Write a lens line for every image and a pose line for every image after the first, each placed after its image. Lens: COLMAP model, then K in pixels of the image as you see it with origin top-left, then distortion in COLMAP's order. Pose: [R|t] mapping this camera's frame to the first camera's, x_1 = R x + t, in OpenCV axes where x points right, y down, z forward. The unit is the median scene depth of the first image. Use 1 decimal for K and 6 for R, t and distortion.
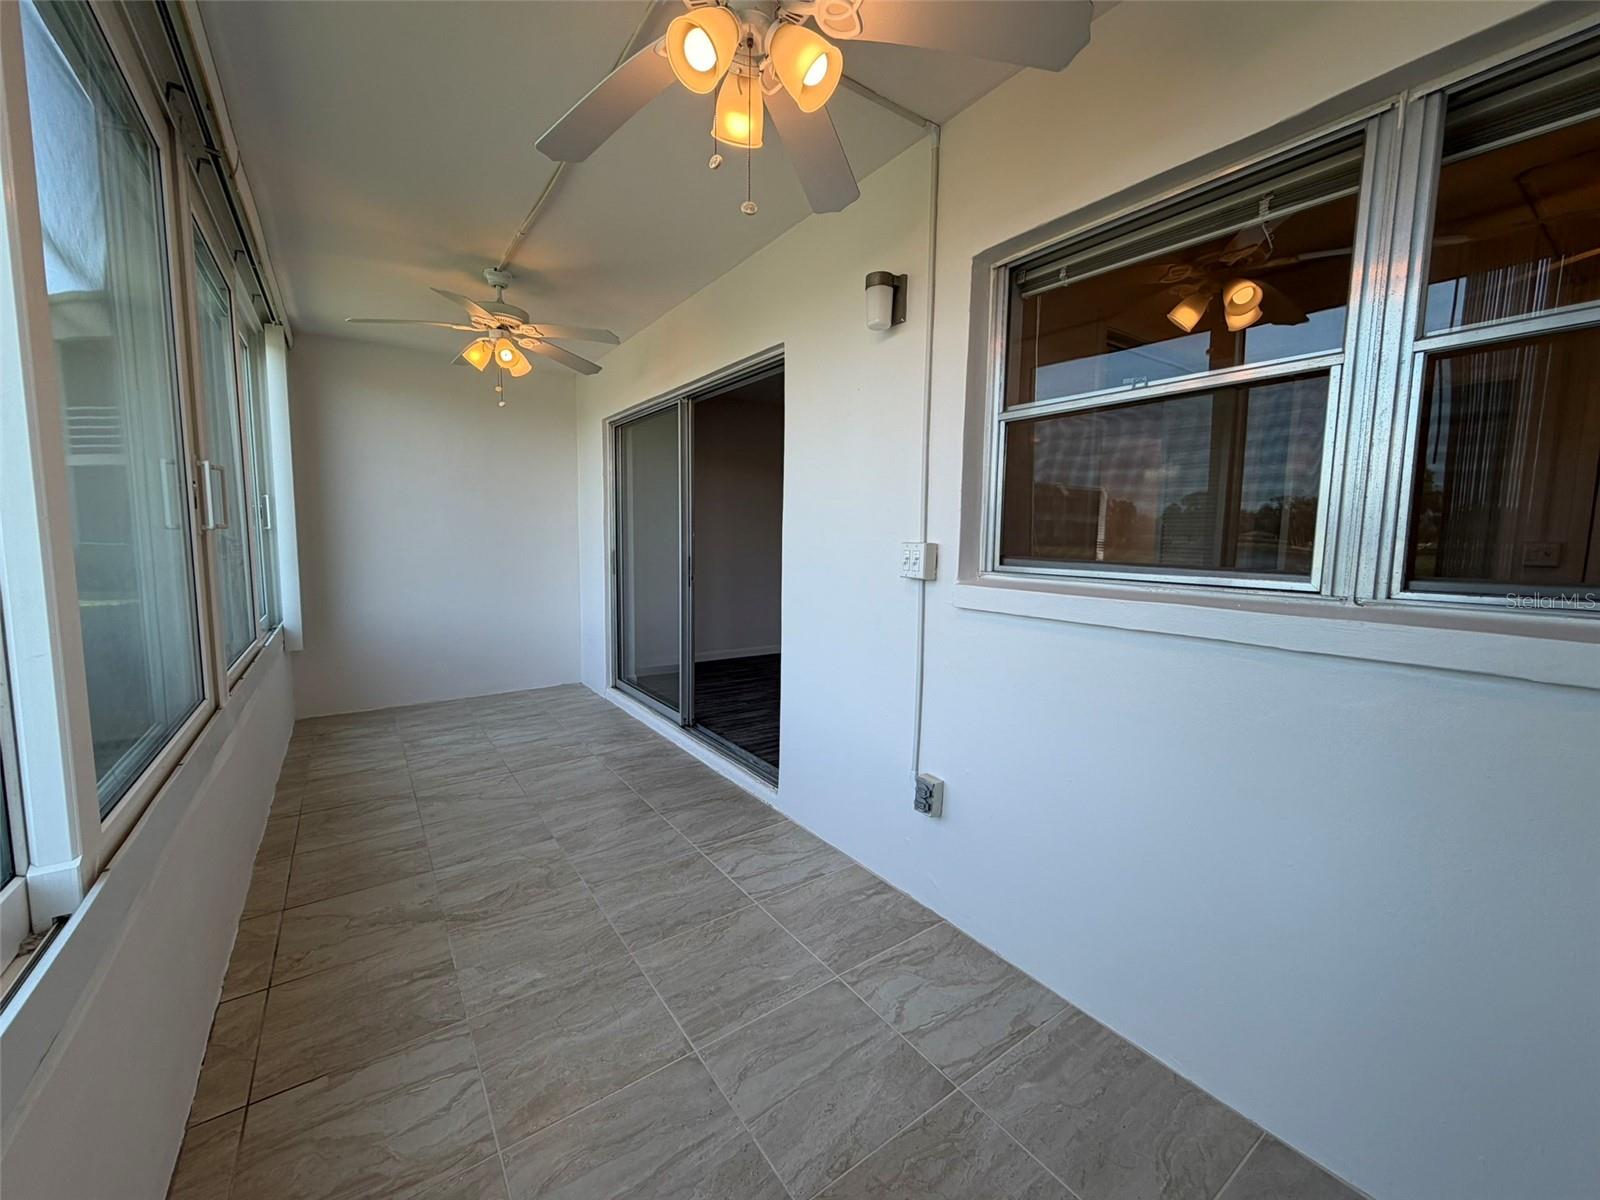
lens RADIAL K [[643.1, 0, 801.3], [0, 643.1, 597.1], [0, 0, 1]] dist [0.002973, 0.000798]
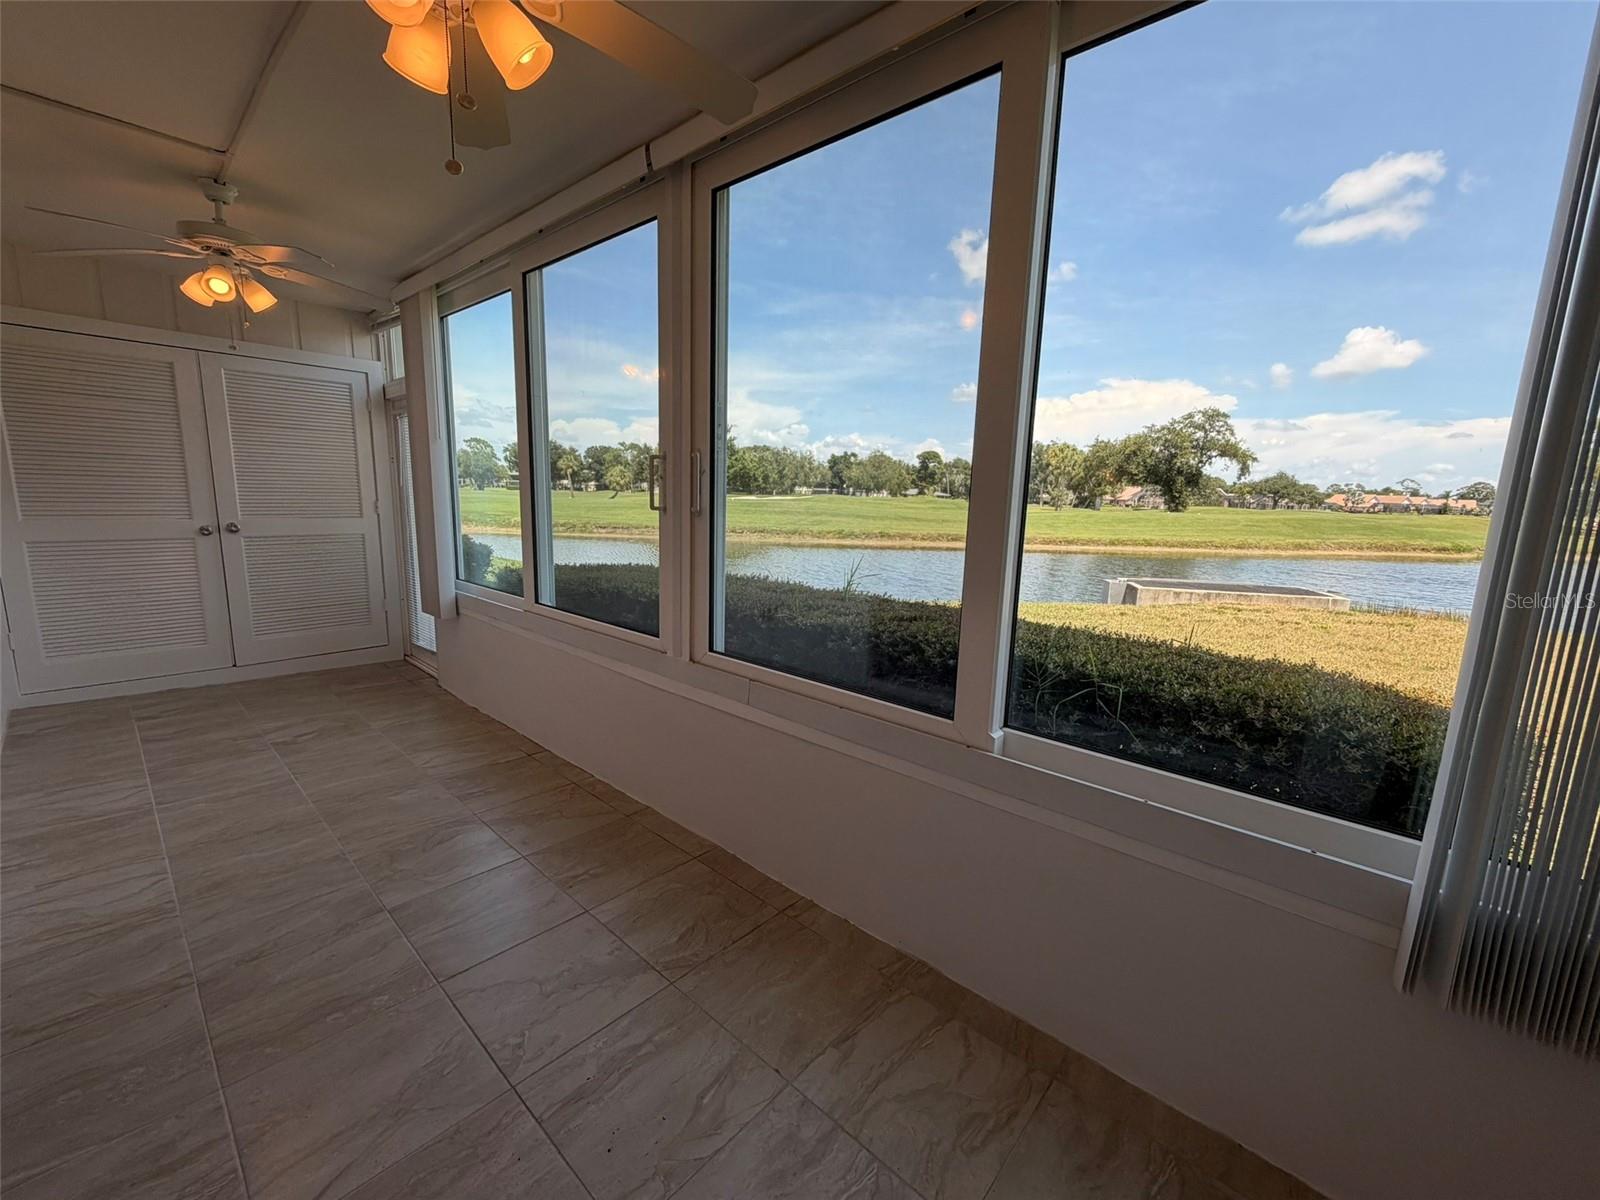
lens RADIAL K [[643.1, 0, 797.4], [0, 643.1, 607.3], [0, 0, 1]] dist [0.002973, 0.000798]
pose [[-0.974540, -0.000290, -0.224213, -0.696343], [-0.060739, 0.962948, 0.262758, -0.202517], [0.215829, 0.269687, -0.938449, 1.751632]]
